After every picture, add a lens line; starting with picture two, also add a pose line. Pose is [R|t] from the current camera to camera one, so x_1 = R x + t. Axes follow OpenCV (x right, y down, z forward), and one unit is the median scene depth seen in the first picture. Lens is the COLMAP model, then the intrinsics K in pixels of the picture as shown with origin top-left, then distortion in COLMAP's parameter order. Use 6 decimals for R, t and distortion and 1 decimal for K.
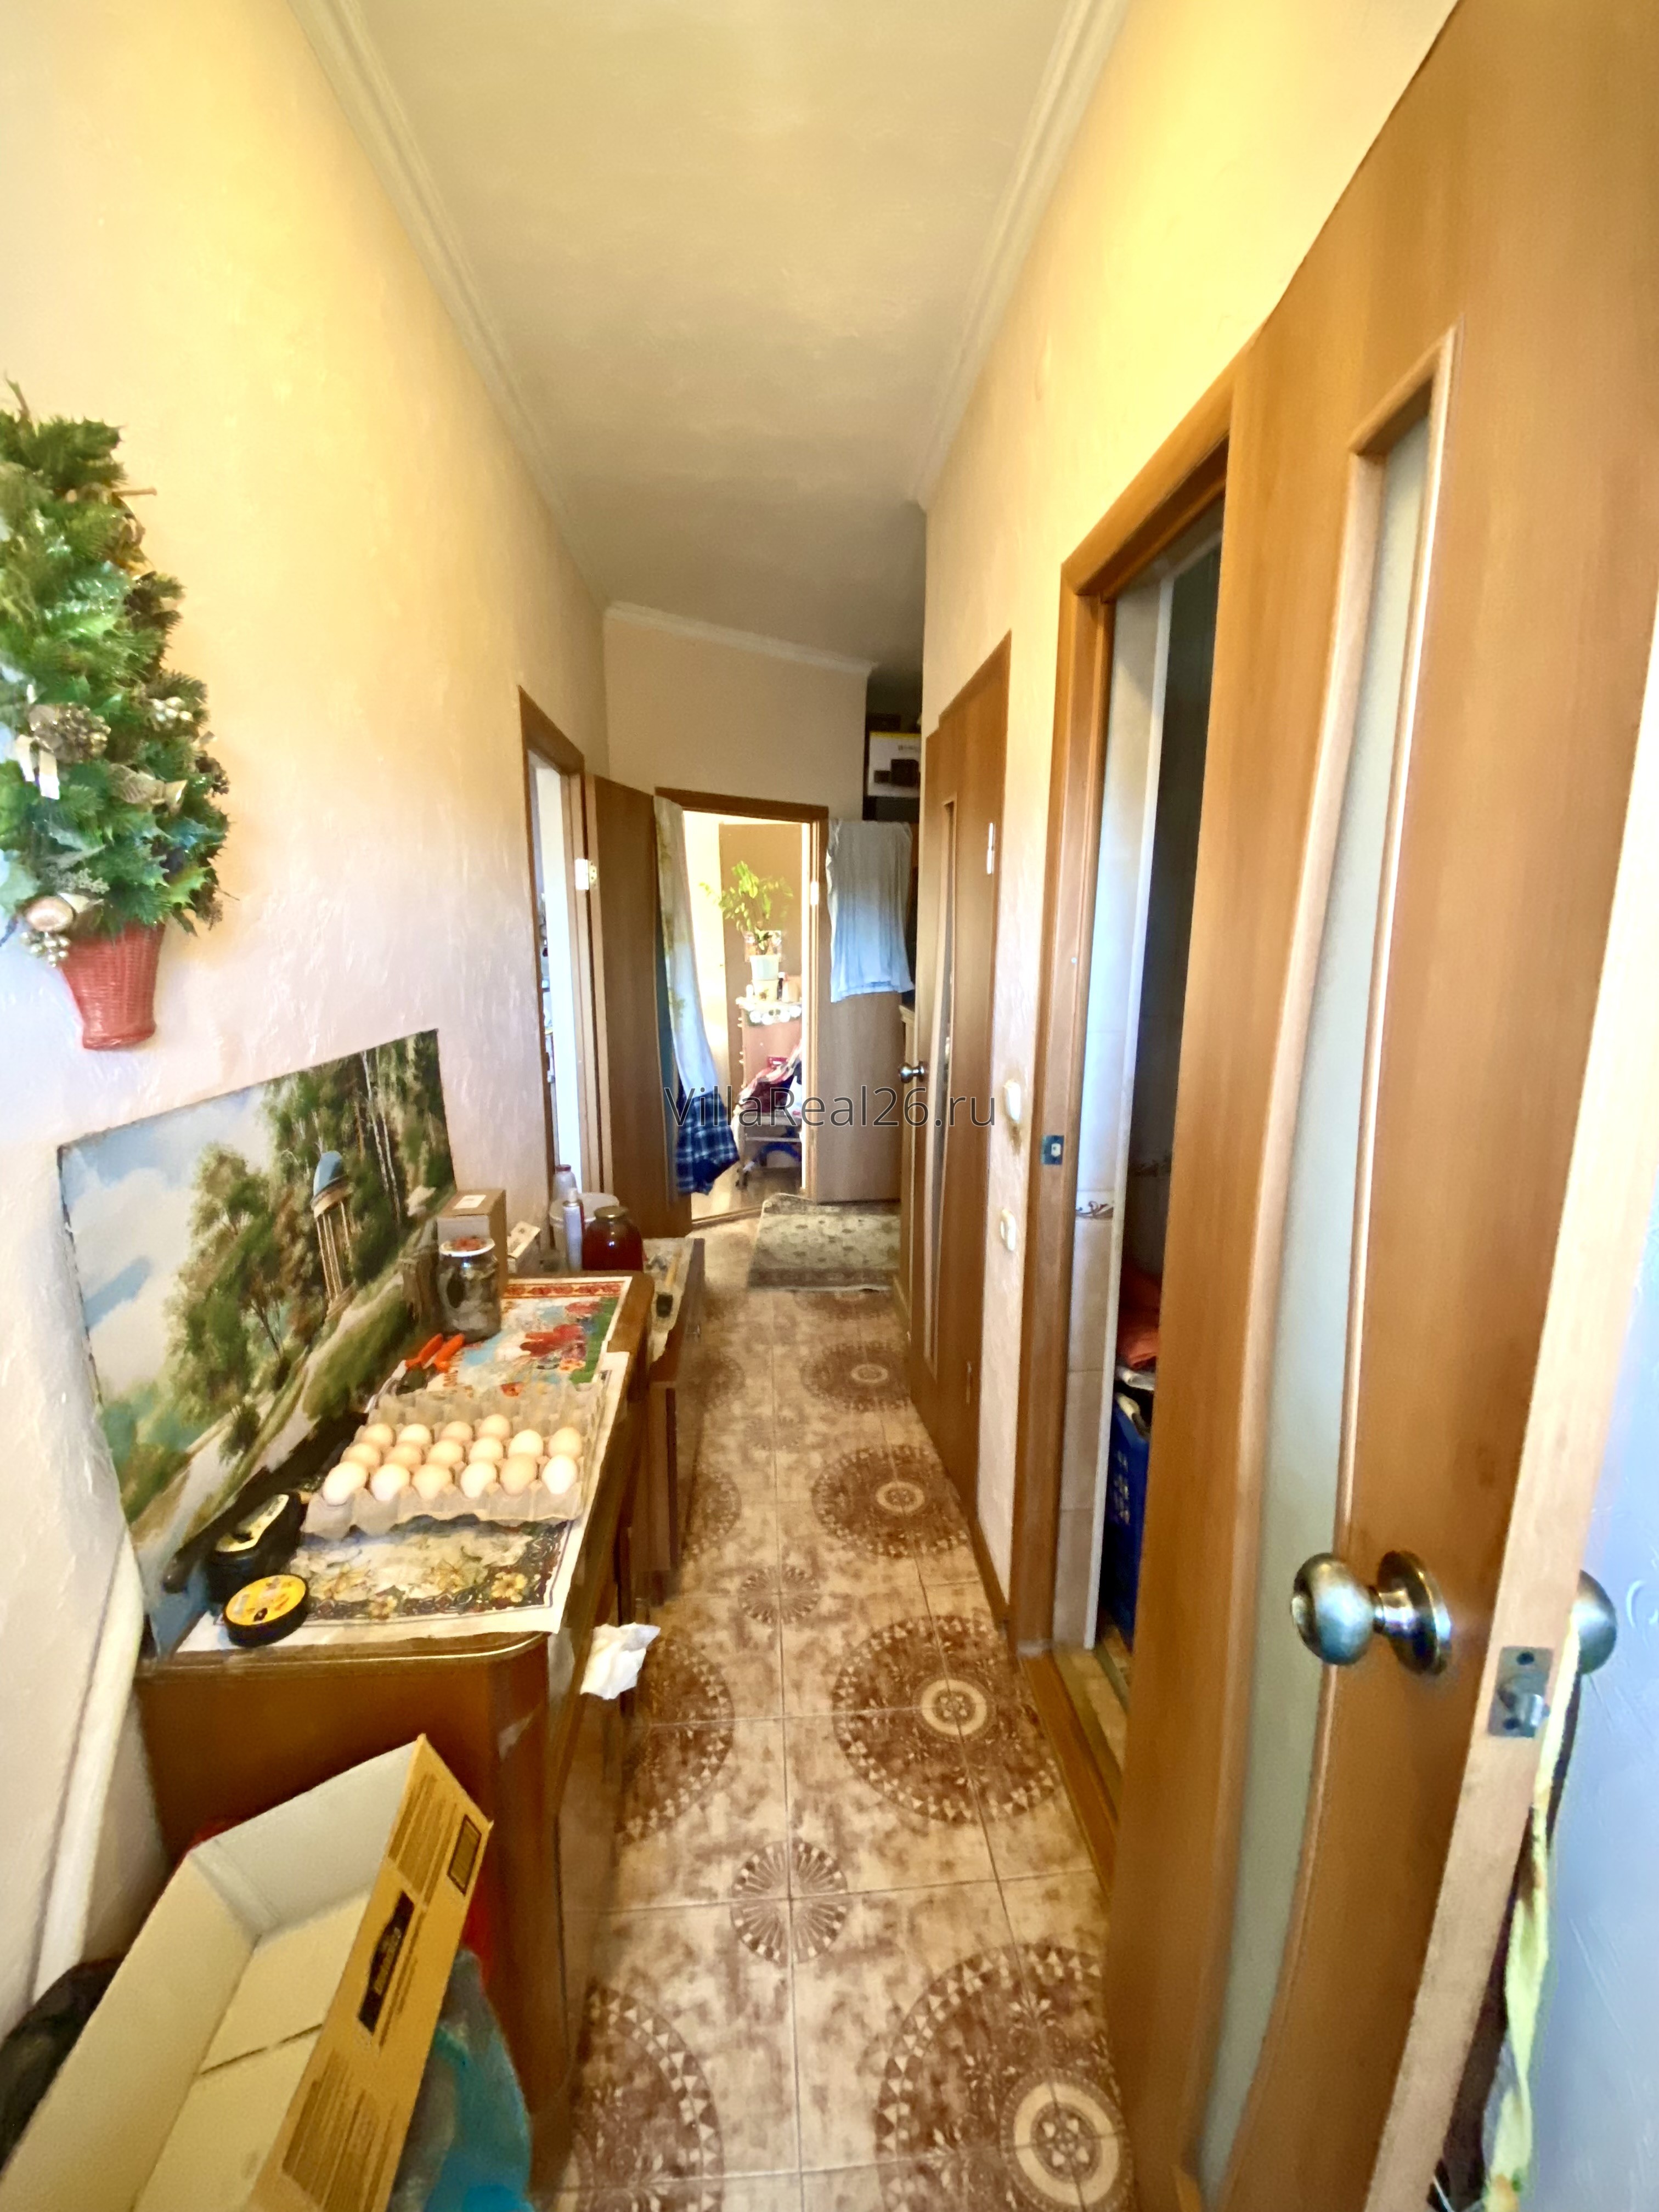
lens RADIAL K [[889.5, 0, 833.6], [0, 889.5, 1103.6], [0, 0, 1]] dist [-0.000886, -0.000086]
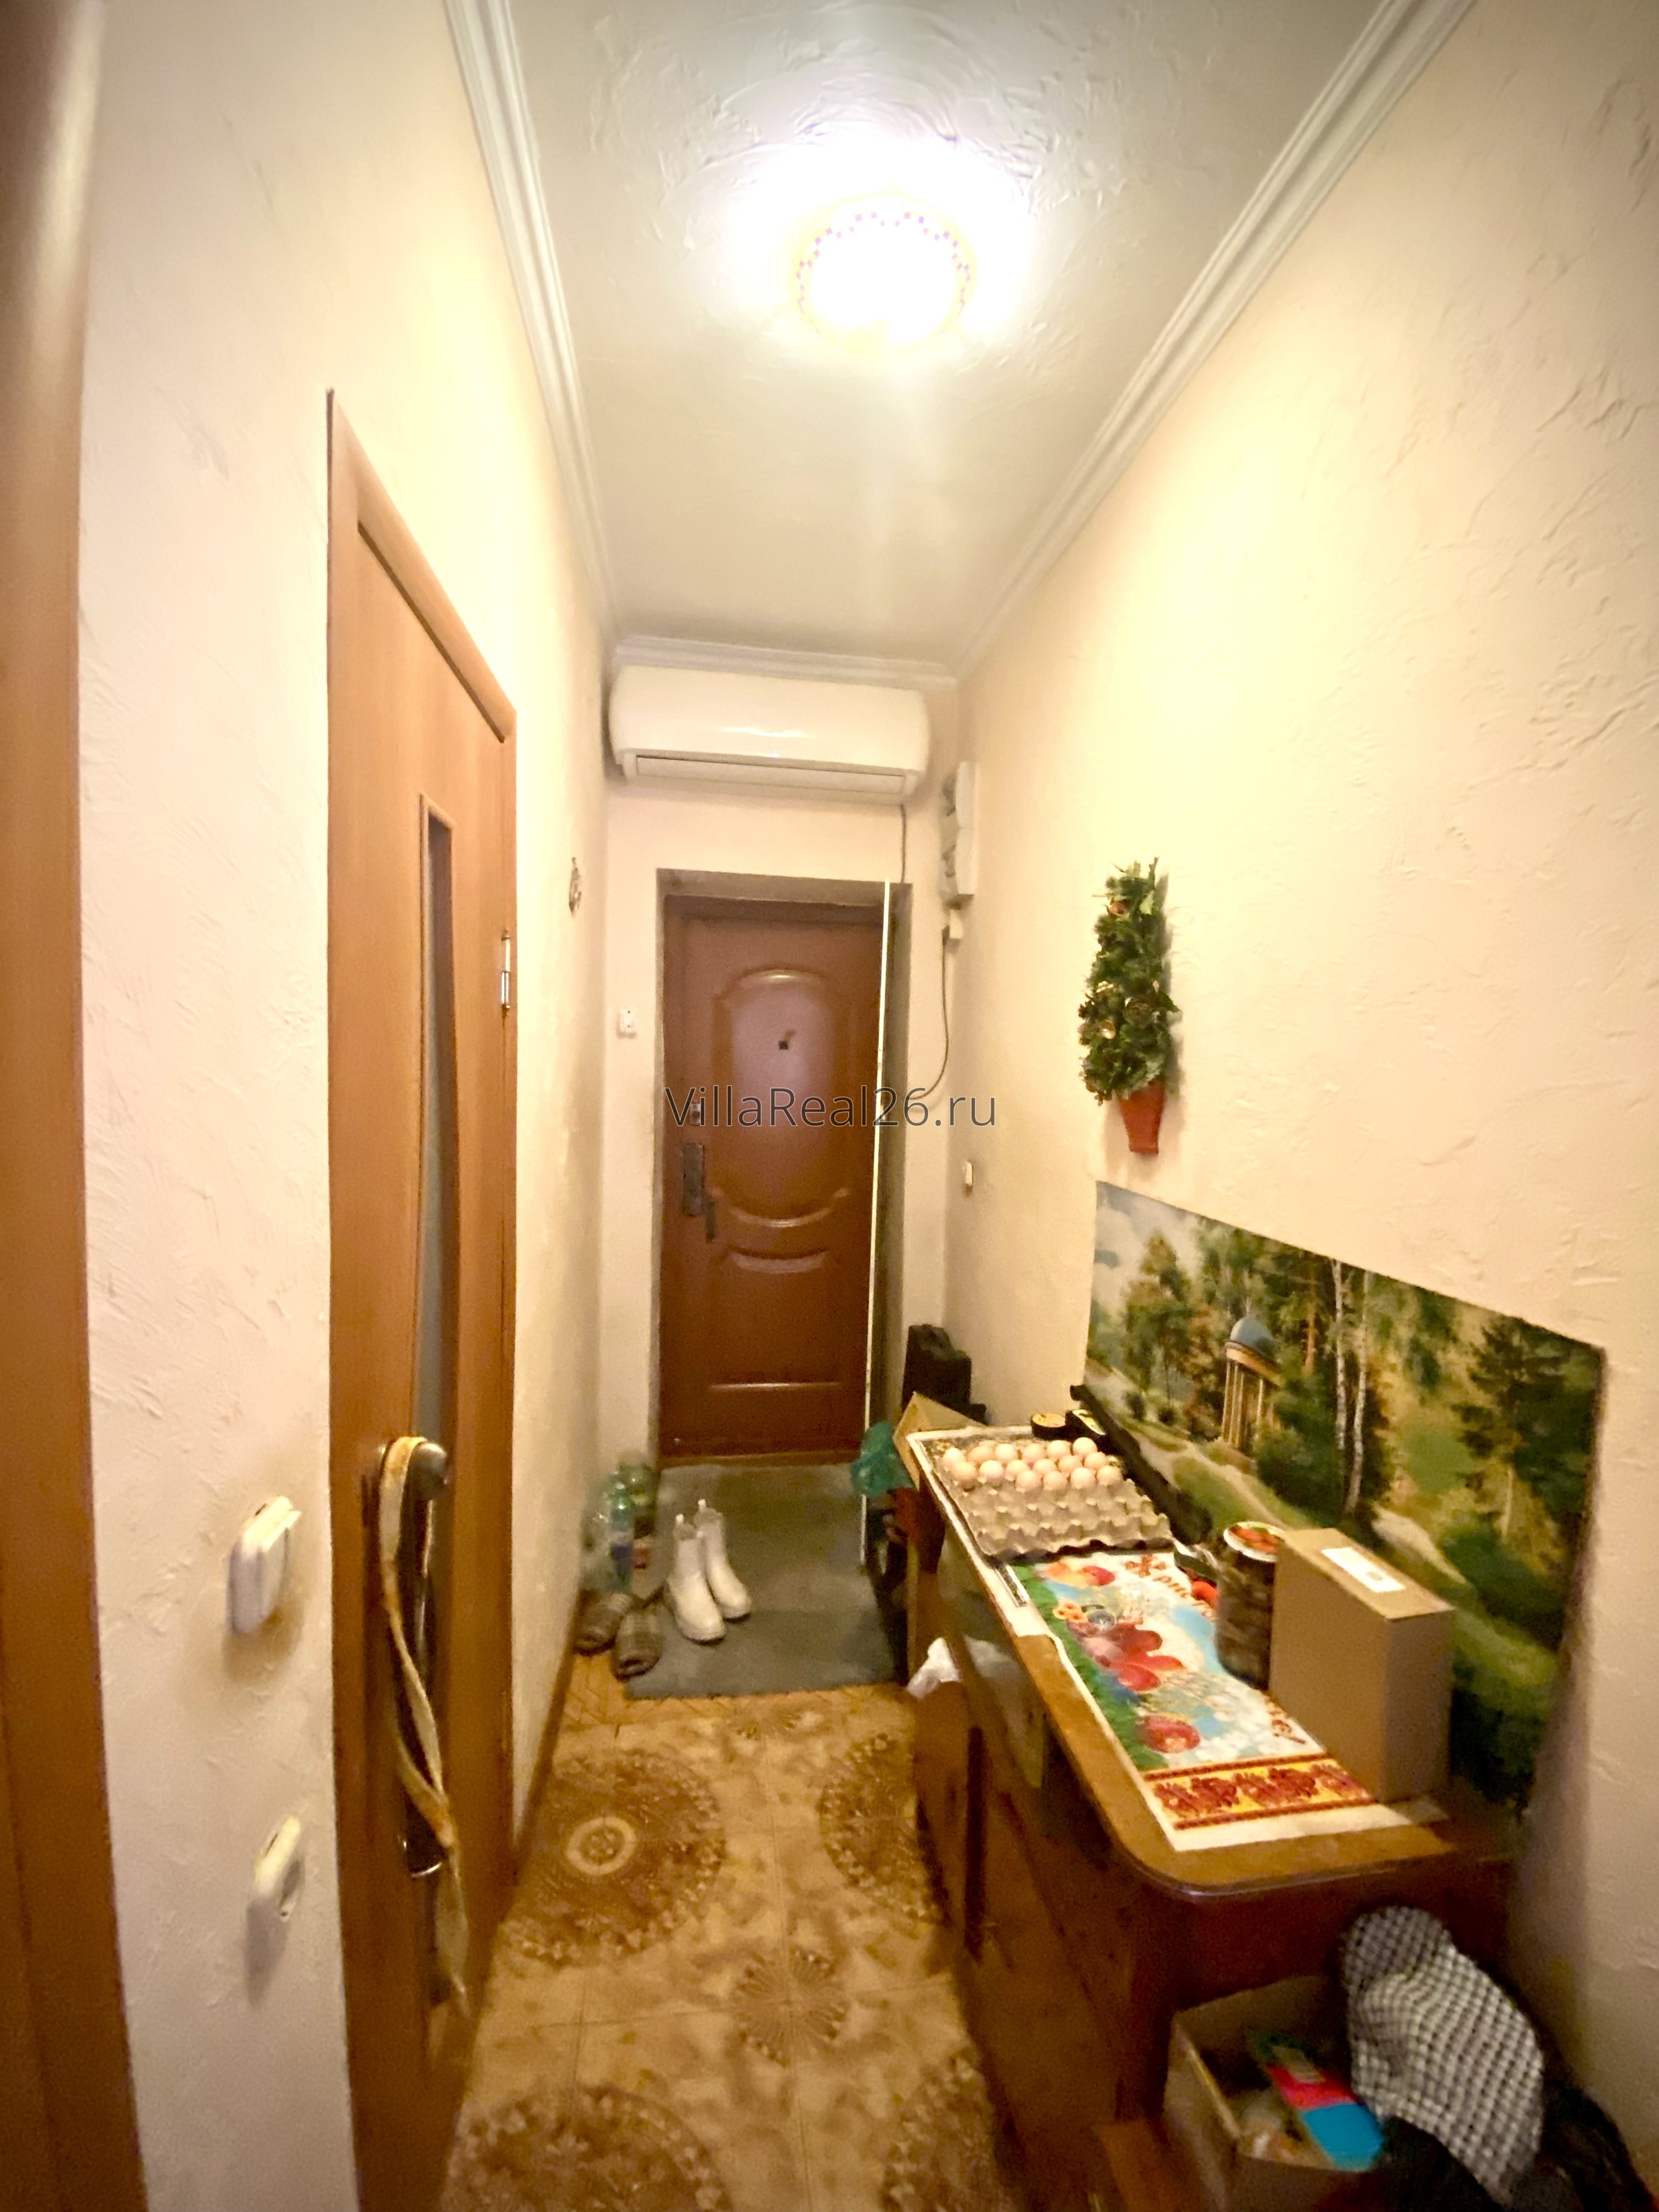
lens RADIAL K [[889.5, 0, 834.7], [0, 889.5, 1100.4], [0, 0, 1]] dist [-0.000886, -0.000086]
pose [[-0.997582, -0.028969, -0.063174, -0.005752], [-0.043521, 0.969082, 0.242869, -0.379135], [0.054186, 0.245031, -0.968000, 1.716819]]
